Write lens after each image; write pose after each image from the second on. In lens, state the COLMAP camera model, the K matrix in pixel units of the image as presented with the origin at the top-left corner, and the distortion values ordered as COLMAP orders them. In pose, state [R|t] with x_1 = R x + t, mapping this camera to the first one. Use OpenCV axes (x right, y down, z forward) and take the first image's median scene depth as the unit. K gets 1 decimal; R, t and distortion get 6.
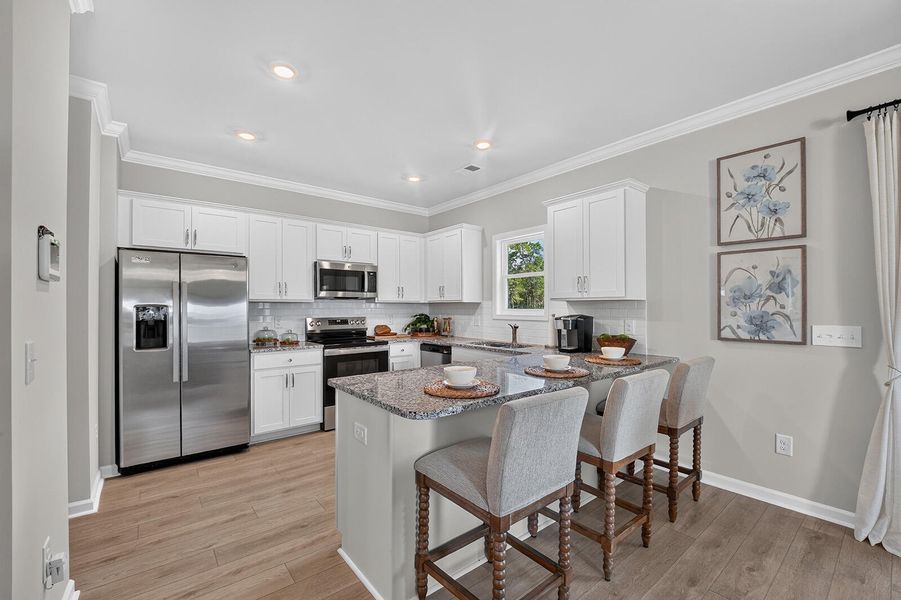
lens RADIAL K [[369.6, 0, 440.5], [0, 369.6, 306.9], [0, 0, 1]] dist [-0.018952, -0.003485]
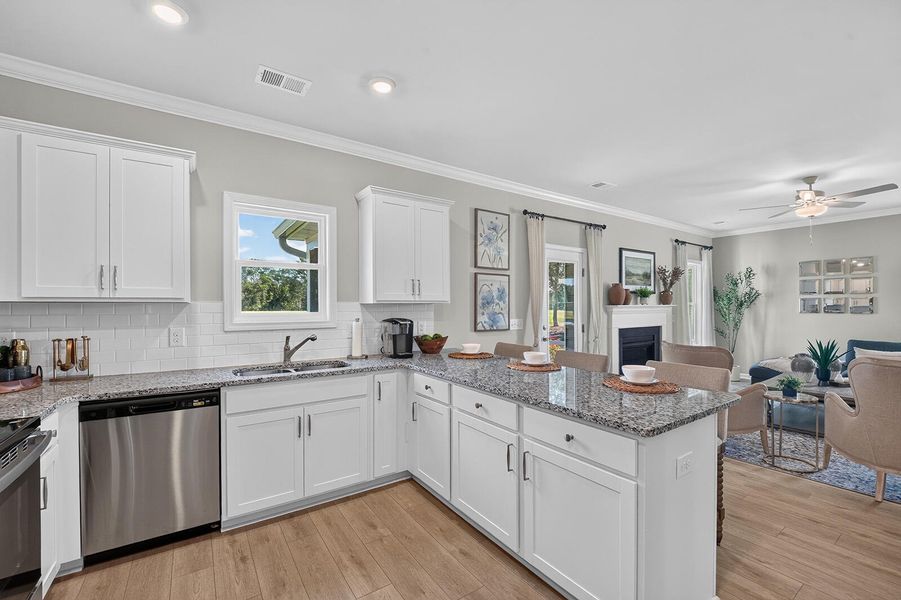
lens RADIAL K [[369.6, 0, 443.7], [0, 369.6, 306.7], [0, 0, 1]] dist [-0.018952, -0.003485]
pose [[0.067994, 0.000206, 0.997686, -0.733854], [-0.000539, 1.000000, -0.000169, -0.010857], [-0.997686, -0.000526, 0.067994, 1.039684]]
